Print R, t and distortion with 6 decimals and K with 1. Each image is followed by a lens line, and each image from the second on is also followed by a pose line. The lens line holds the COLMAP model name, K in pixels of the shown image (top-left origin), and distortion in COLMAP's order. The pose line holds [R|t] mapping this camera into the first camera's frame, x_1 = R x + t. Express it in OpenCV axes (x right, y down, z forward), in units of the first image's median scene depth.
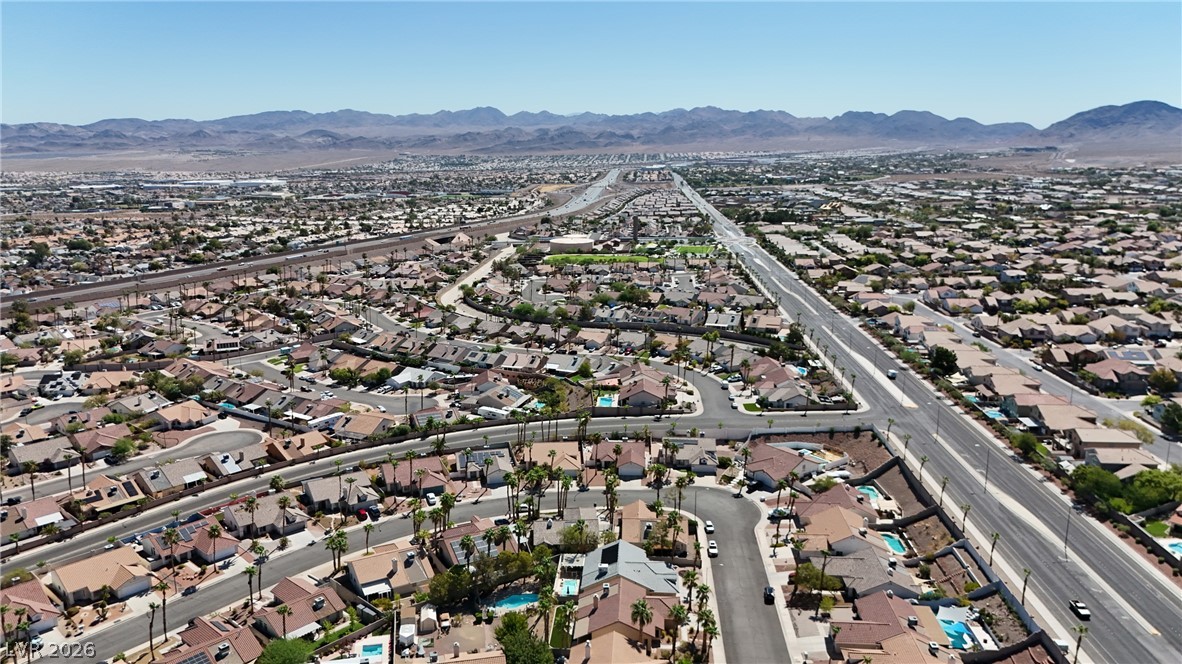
lens RADIAL K [[865.7, 0, 590.7], [0, 865.7, 331.8], [0, 0, 1]] dist [0.034170, -0.025140]
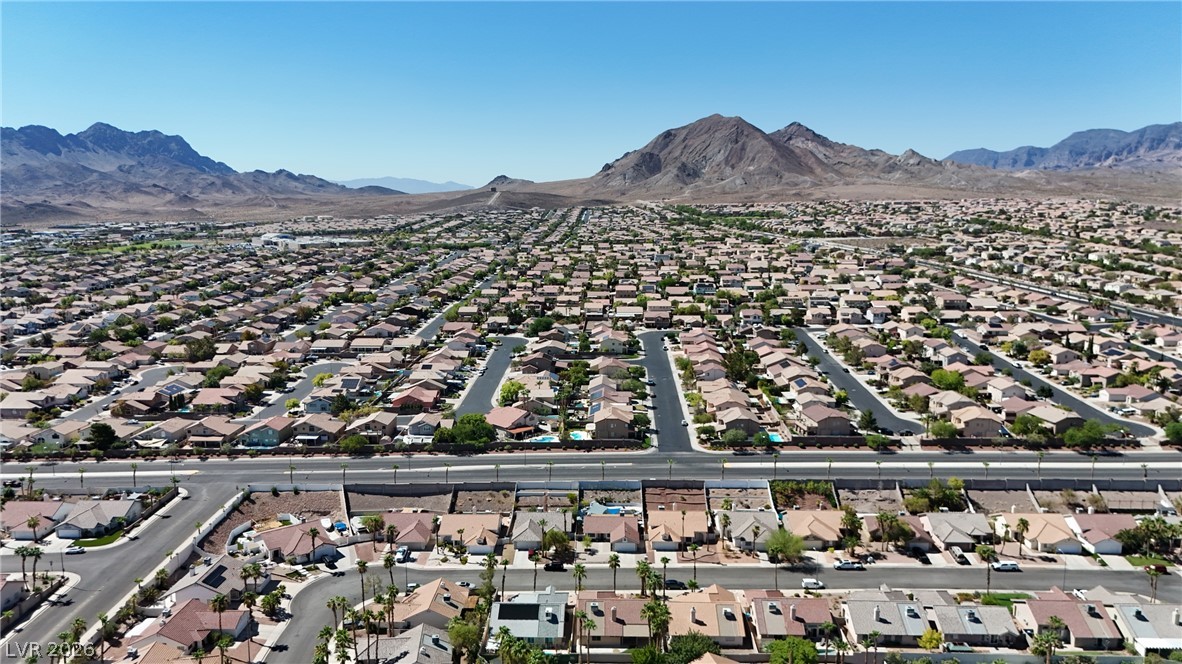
lens RADIAL K [[865.7, 0, 591.0], [0, 865.7, 332.7], [0, 0, 1]] dist [0.034170, -0.025140]
pose [[-0.073319, -0.148030, 0.986261, -0.609448], [0.209612, 0.964546, 0.160353, -0.129548], [-0.975032, 0.218489, -0.039691, 0.581985]]
